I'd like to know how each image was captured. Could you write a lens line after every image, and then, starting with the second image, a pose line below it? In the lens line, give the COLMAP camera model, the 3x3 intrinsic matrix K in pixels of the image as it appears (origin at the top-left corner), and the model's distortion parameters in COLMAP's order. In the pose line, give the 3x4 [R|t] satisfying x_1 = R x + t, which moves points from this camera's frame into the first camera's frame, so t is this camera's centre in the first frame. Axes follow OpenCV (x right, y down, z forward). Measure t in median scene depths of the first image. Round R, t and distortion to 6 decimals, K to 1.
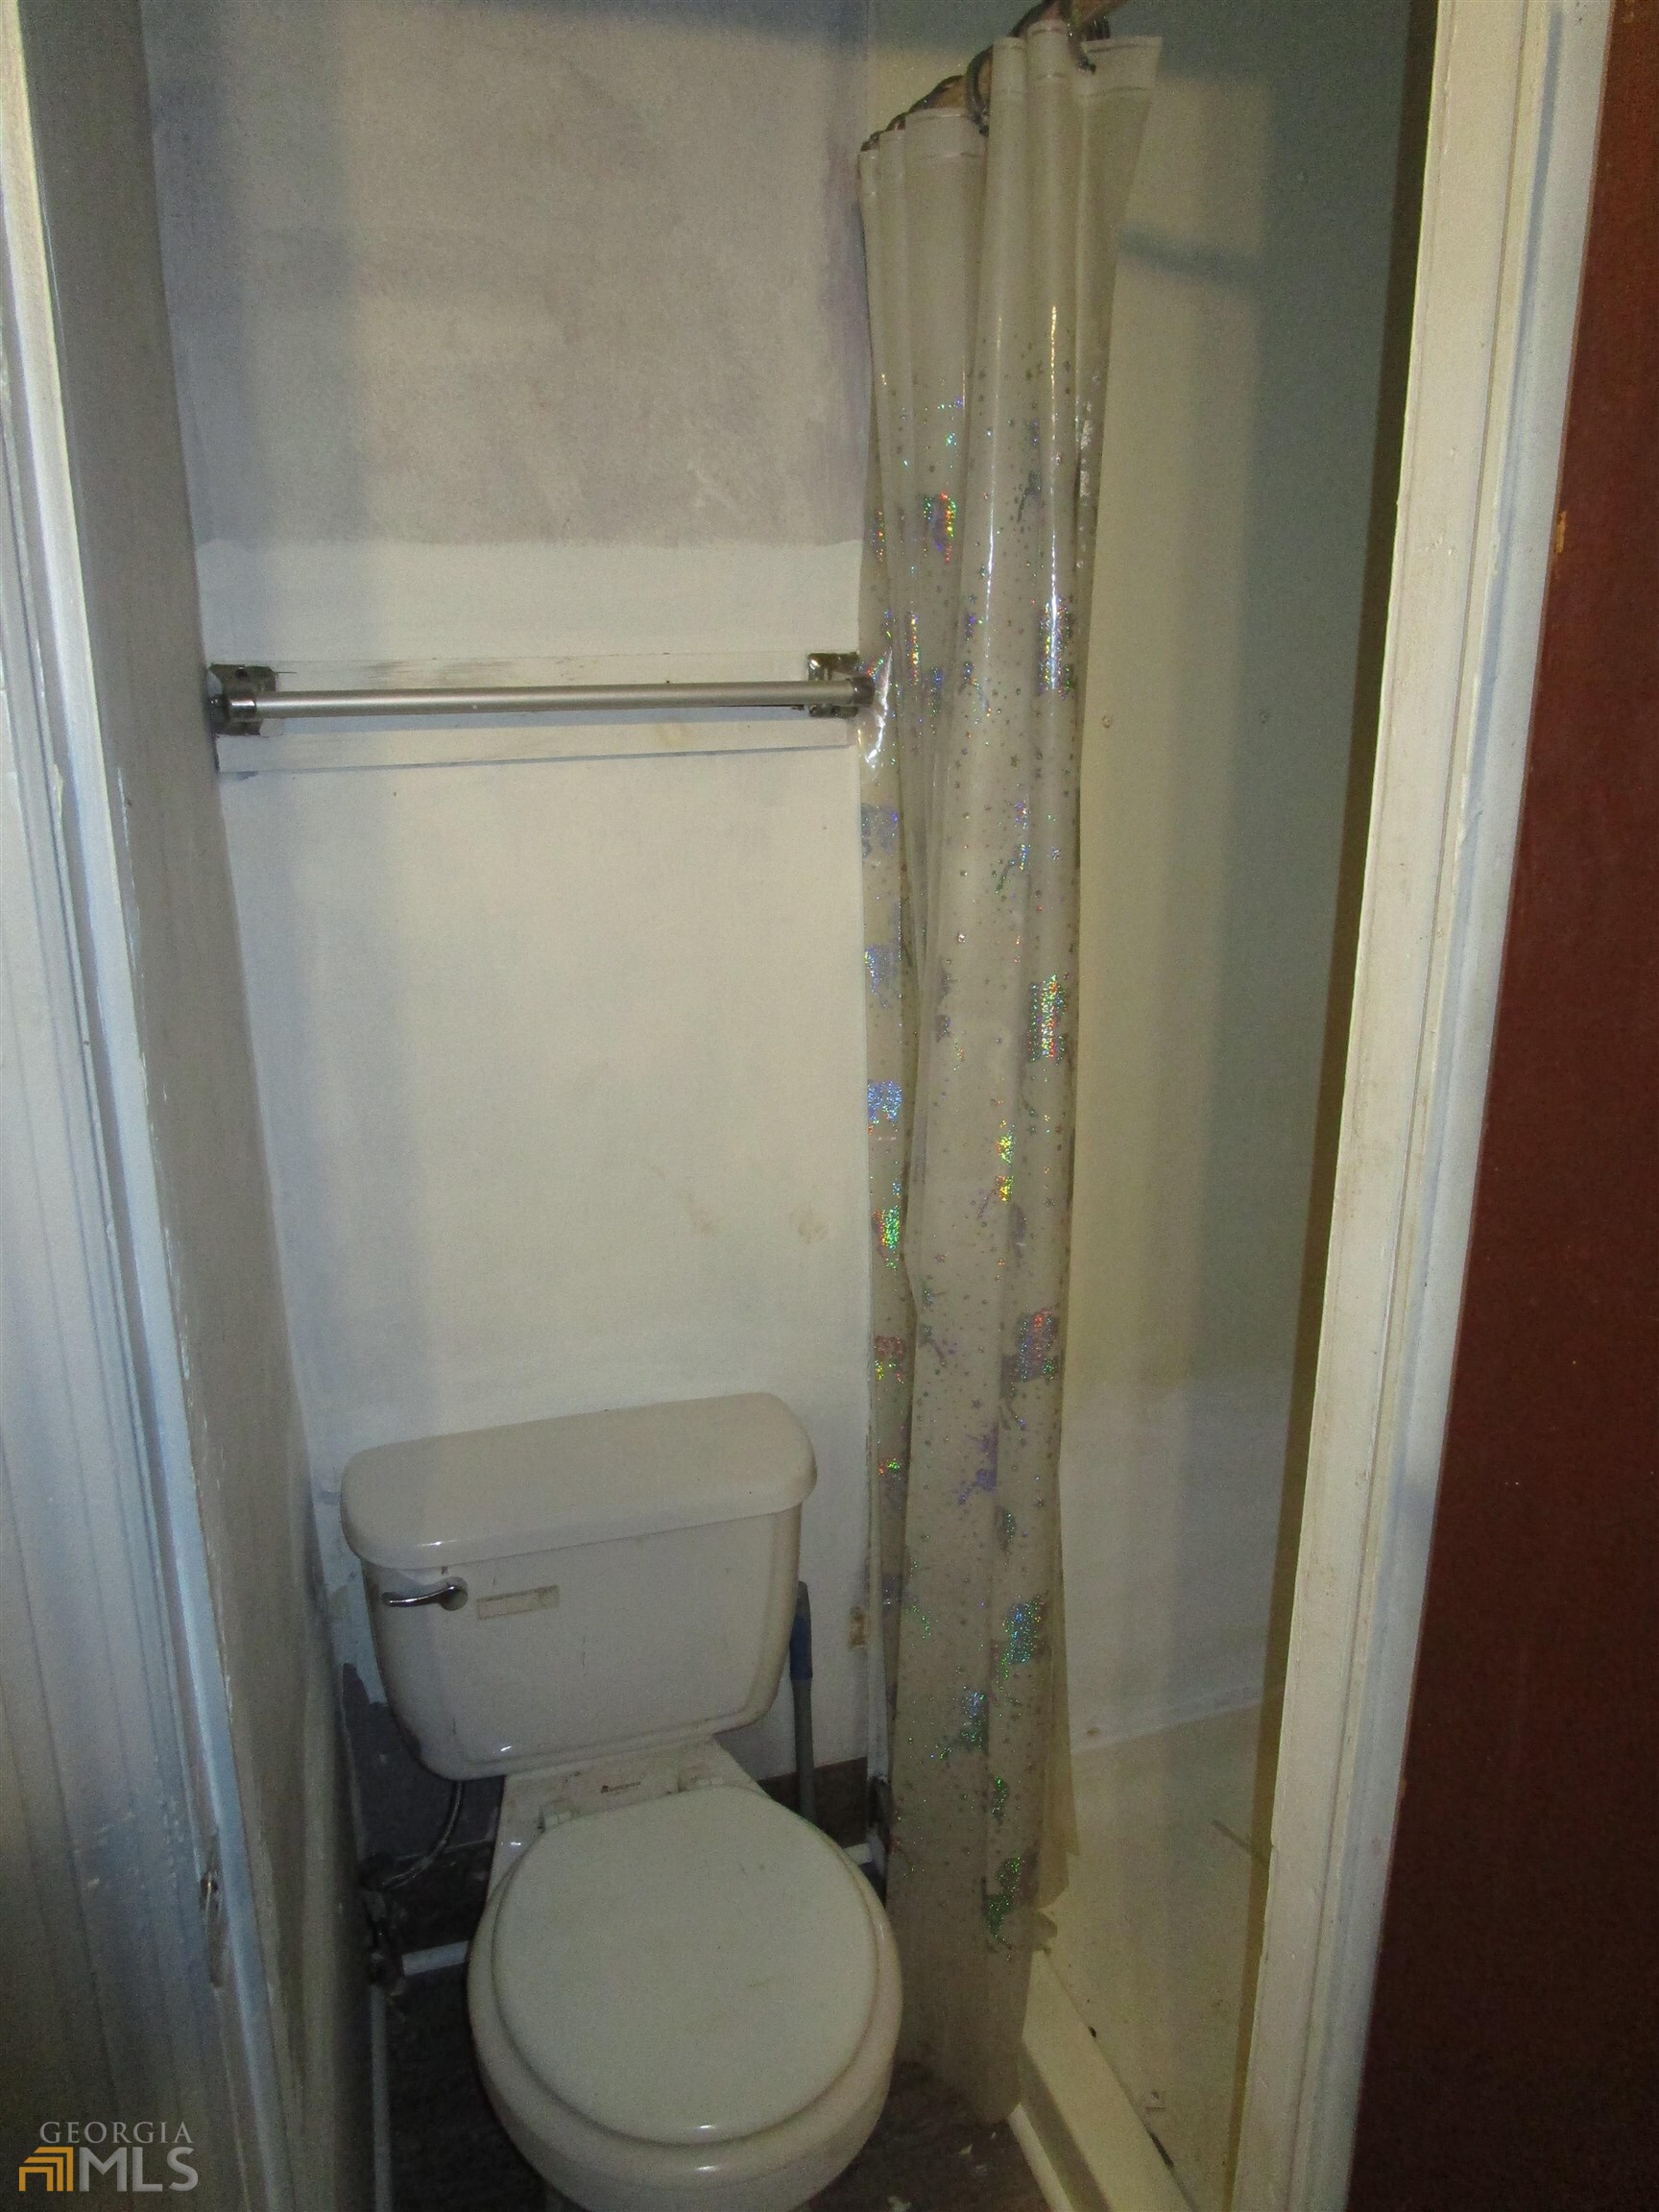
lens RADIAL K [[1582.2, 0, 827.7], [0, 1582.2, 1102.4], [0, 0, 1]] dist [-0.029121, 0.012901]
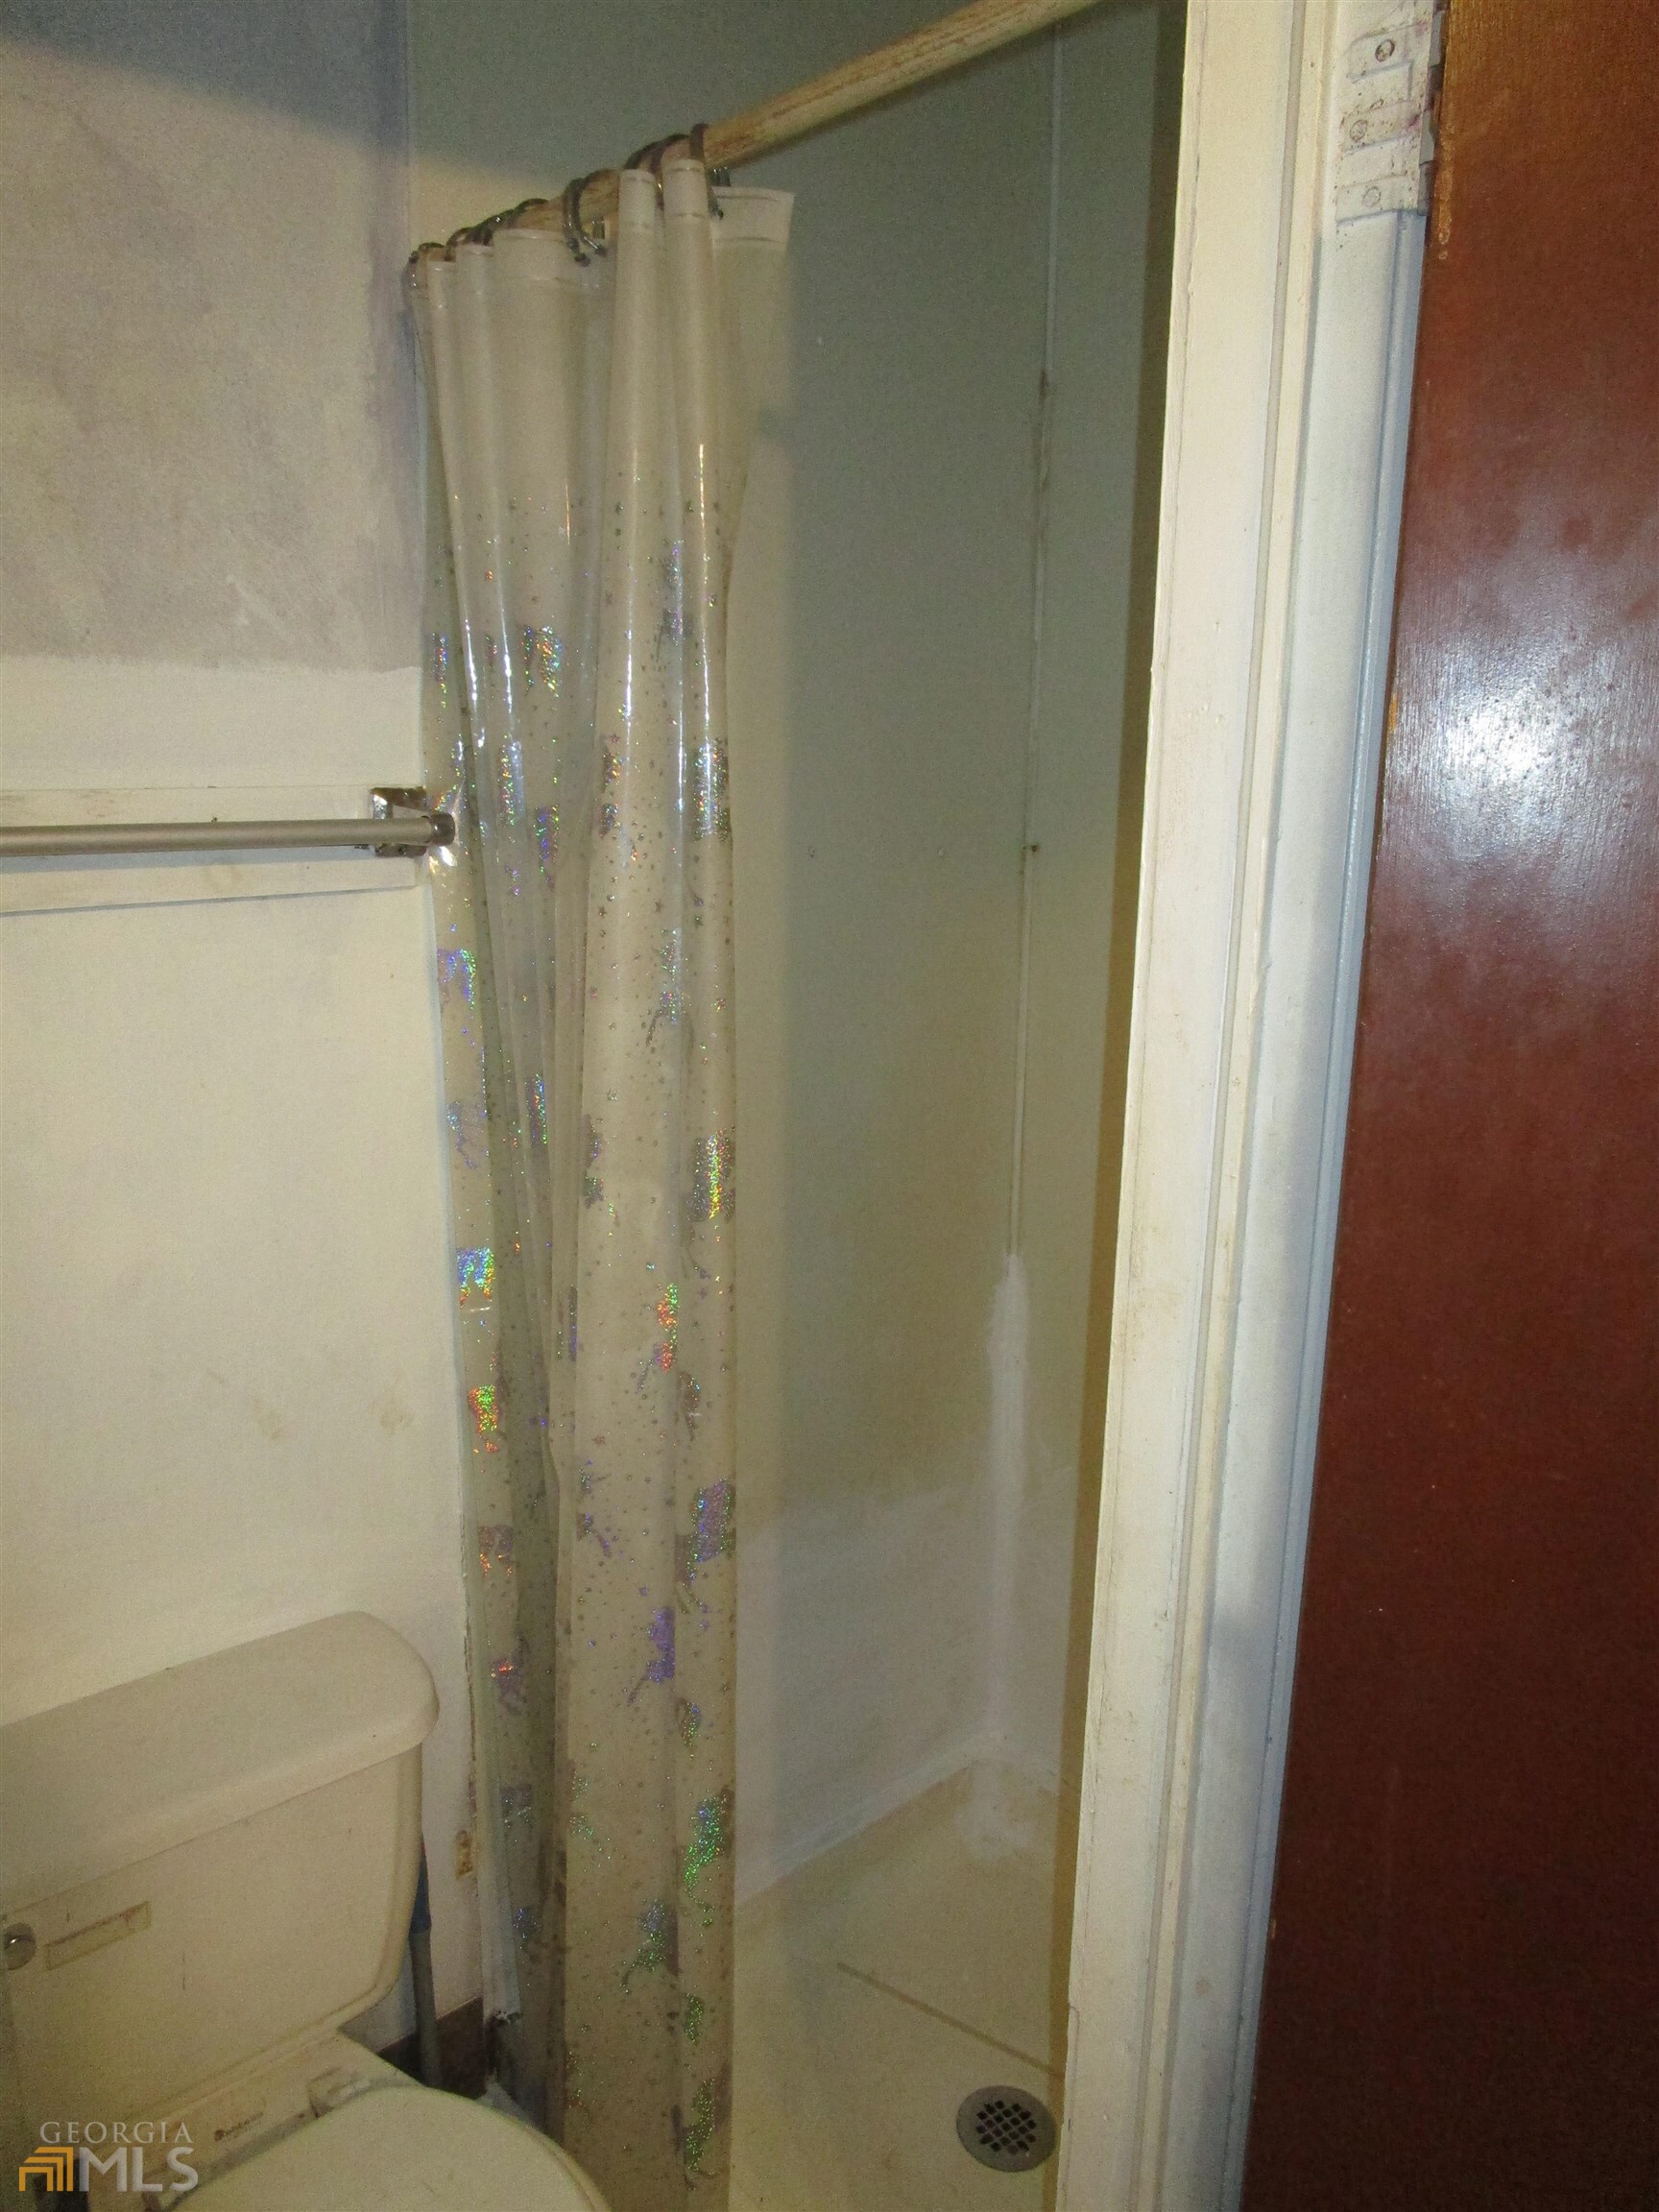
lens RADIAL K [[1582.2, 0, 832.4], [0, 1582.2, 1102.7], [0, 0, 1]] dist [-0.029121, 0.012901]
pose [[0.919702, -0.065249, 0.387157, -0.141255], [0.091810, 0.994496, -0.050493, -0.036296], [-0.381732, 0.081983, 0.920630, 0.083077]]
